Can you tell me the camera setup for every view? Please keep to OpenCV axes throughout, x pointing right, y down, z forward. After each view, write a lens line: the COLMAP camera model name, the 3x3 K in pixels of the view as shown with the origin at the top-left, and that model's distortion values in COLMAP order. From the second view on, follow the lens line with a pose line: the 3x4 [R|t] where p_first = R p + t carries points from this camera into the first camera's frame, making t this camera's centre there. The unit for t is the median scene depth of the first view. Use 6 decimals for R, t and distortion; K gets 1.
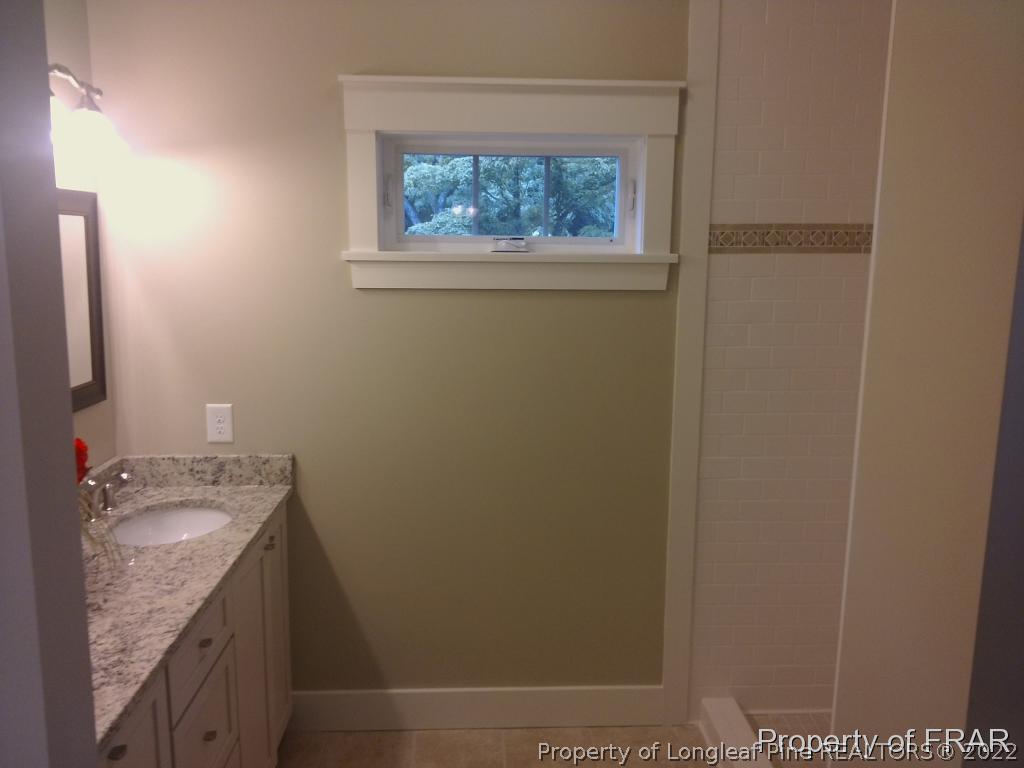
lens RADIAL K [[838.1, 0, 515.4], [0, 838.1, 374.7], [0, 0, 1]] dist [0.075189, -0.075479]
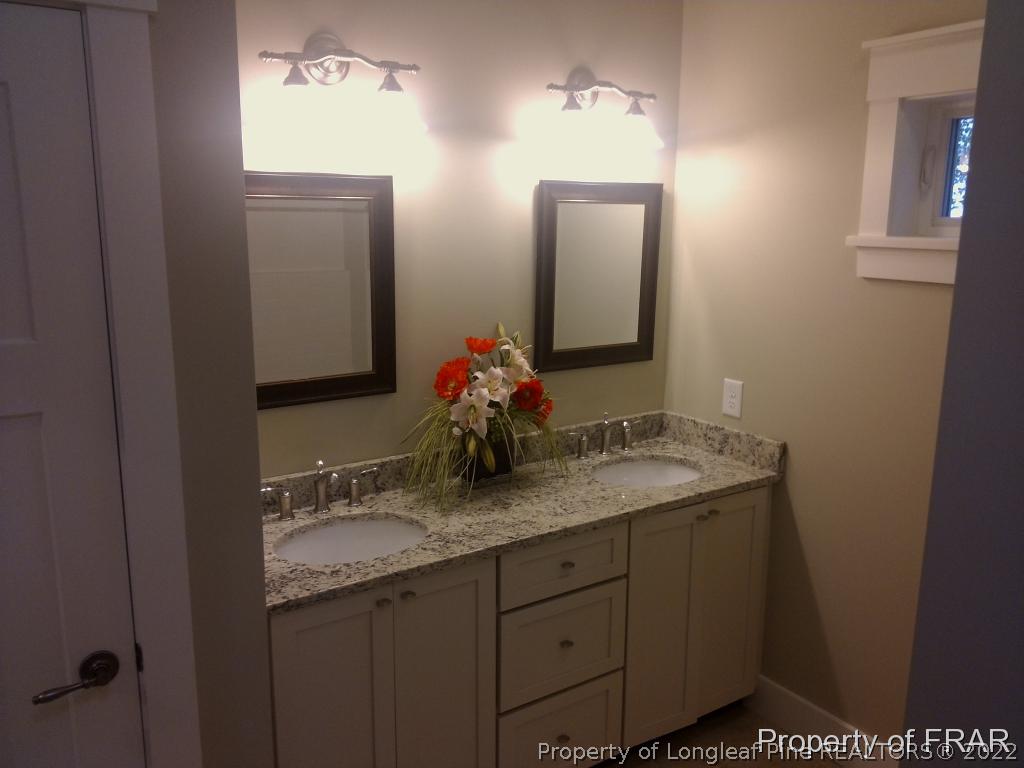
lens RADIAL K [[838.1, 0, 504.3], [0, 838.1, 380.3], [0, 0, 1]] dist [0.075189, -0.075479]
pose [[0.534884, 0.164323, -0.828793, 0.375669], [-0.136379, 0.984835, 0.107246, -0.039272], [0.833847, 0.055666, 0.549182, 0.185909]]
